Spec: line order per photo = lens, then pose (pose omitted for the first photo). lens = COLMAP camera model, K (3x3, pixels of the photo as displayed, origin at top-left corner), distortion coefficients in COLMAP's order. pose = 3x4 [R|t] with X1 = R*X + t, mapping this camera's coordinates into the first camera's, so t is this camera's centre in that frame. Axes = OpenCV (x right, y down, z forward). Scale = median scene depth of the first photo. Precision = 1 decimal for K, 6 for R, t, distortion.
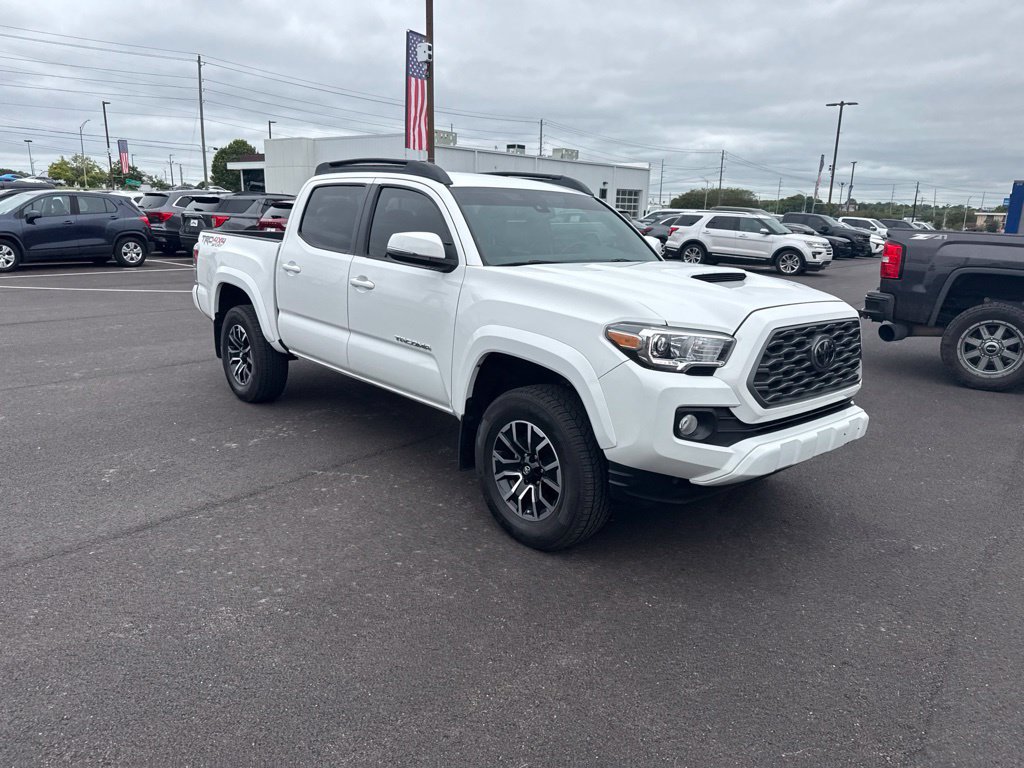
lens RADIAL K [[716.6, 0, 510.8], [0, 716.6, 387.1], [0, 0, 1]] dist [0.076065, -0.106620]
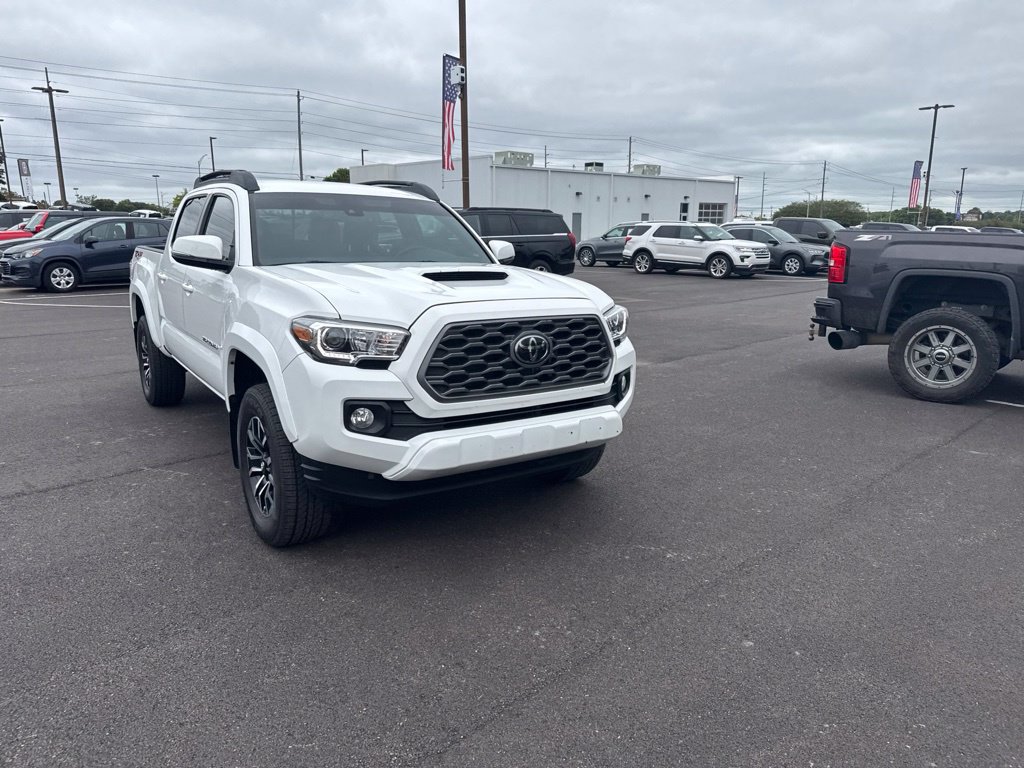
lens RADIAL K [[716.6, 0, 510.8], [0, 716.6, 387.1], [0, 0, 1]] dist [0.076065, -0.106620]
pose [[0.991200, 0.004424, -0.132302, 0.285018], [-0.007835, 0.999650, -0.025267, 0.015917], [0.132144, 0.026082, 0.990887, 0.019027]]
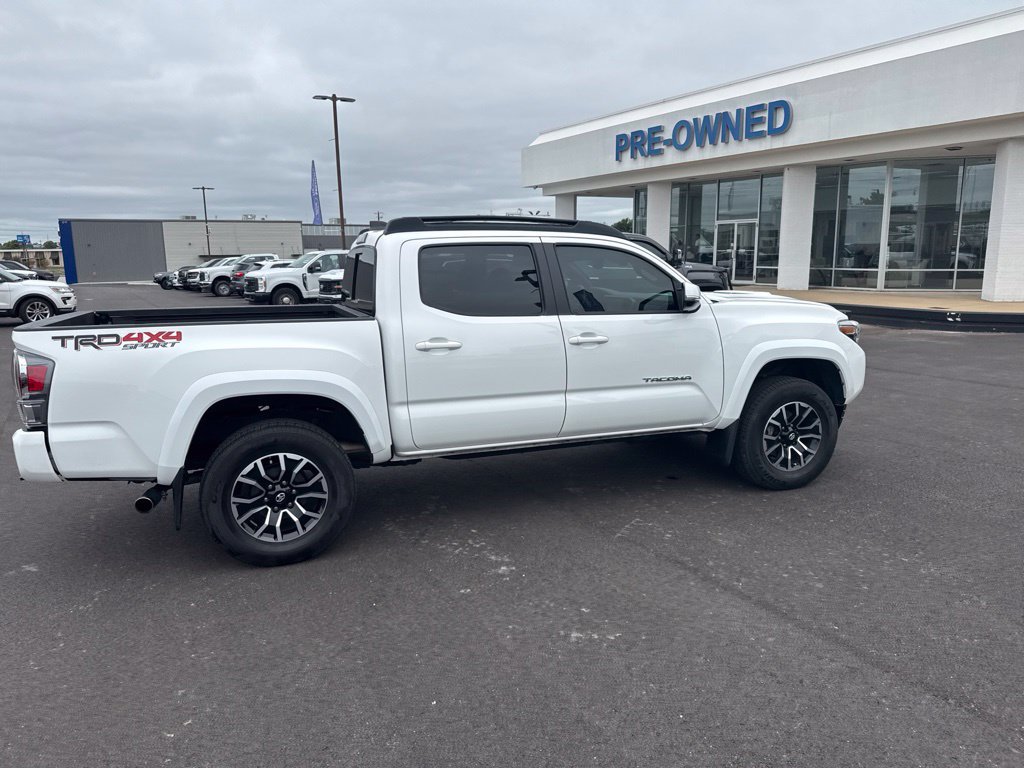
lens RADIAL K [[710.5, 0, 509.3], [0, 710.5, 381.4], [0, 0, 1]] dist [0.058133, -0.075849]
pose [[0.379771, -0.195530, 0.904180, -0.837585], [0.243688, 0.964031, 0.106120, -0.159882], [-0.892407, 0.180037, 0.413759, 0.506937]]
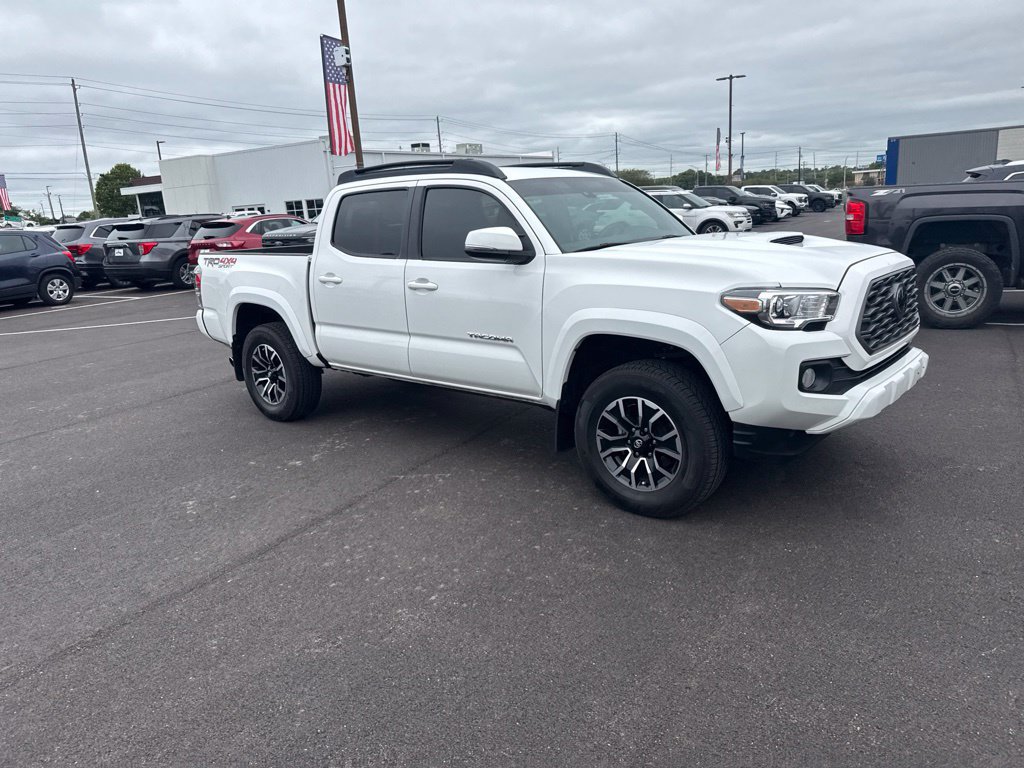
lens RADIAL K [[716.6, 0, 510.8], [0, 716.6, 387.1], [0, 0, 1]] dist [0.076065, -0.106620]
pose [[0.987447, -0.119418, 0.103380, -0.147328], [0.118850, 0.992844, 0.011655, 0.000202], [-0.104032, 0.000778, 0.994574, -0.011236]]
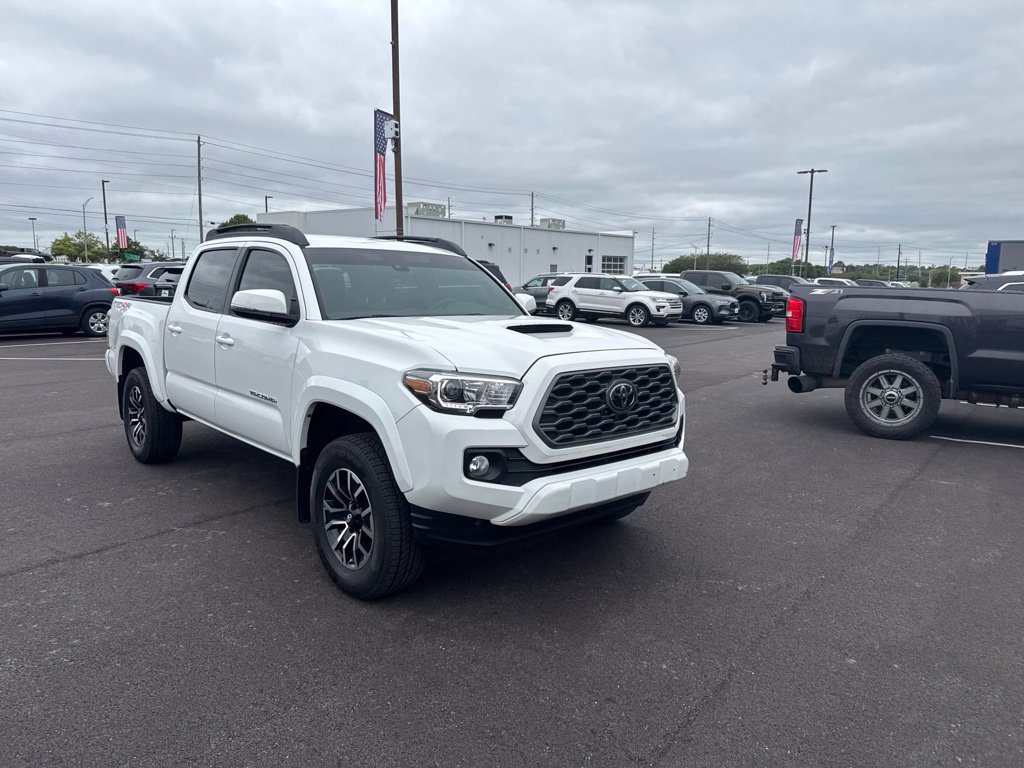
lens RADIAL K [[710.4, 0, 521.4], [0, 710.4, 381.1], [0, 0, 1]] dist [0.139586, -0.226534]
pose [[0.999723, -0.018365, 0.014703, 0.144402], [0.019704, 0.995110, -0.096784, 0.015263], [-0.012853, 0.097047, 0.995197, -0.019124]]
